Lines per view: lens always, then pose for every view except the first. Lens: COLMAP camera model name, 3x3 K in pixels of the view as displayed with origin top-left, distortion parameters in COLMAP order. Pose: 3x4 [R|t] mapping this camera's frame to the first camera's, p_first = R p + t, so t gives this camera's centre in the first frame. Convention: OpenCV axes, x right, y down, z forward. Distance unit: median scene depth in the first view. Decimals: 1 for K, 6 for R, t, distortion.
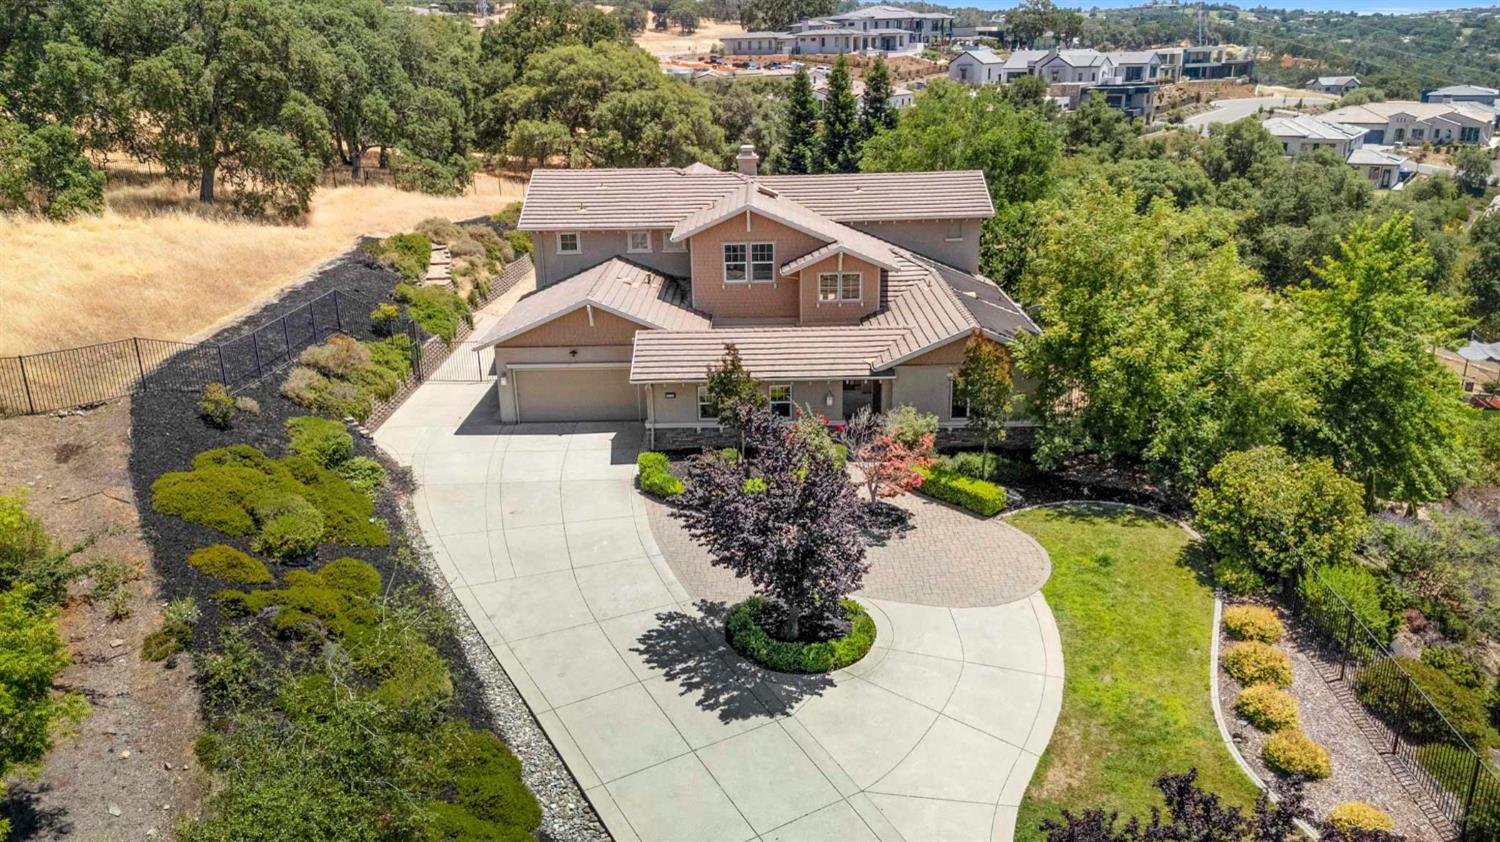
lens RADIAL K [[1107.6, 0, 750.0], [0, 1107.6, 421.0], [0, 0, 1]] dist [0.049713, -0.051728]
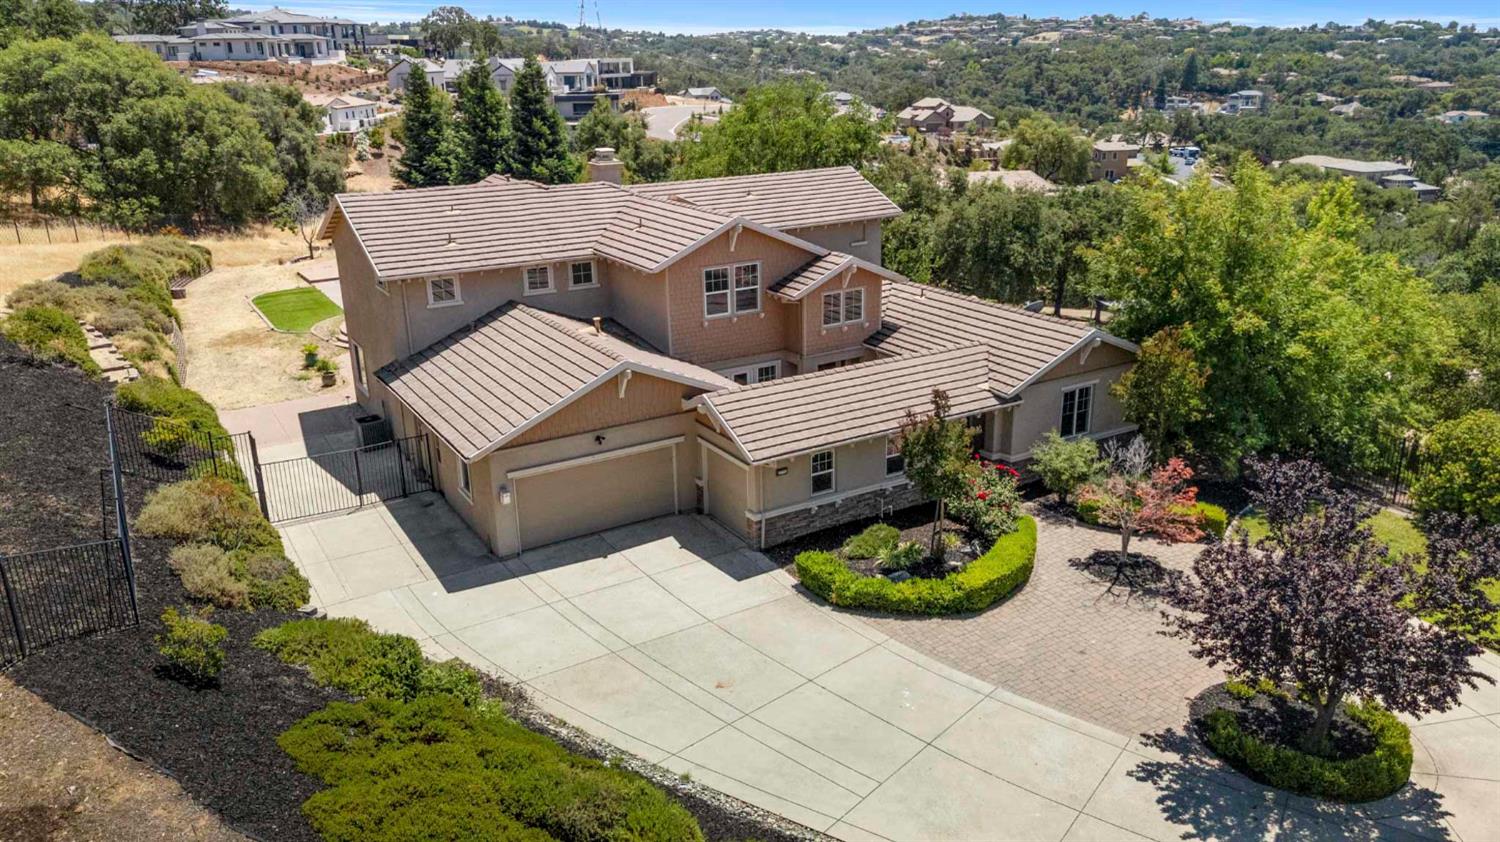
lens RADIAL K [[1107.6, 0, 750.0], [0, 1107.6, 421.0], [0, 0, 1]] dist [0.049713, -0.051728]
pose [[0.852807, -0.160048, 0.497097, -0.177297], [0.165963, 0.985593, 0.032605, -0.033242], [-0.495153, 0.054694, 0.867082, 0.138659]]
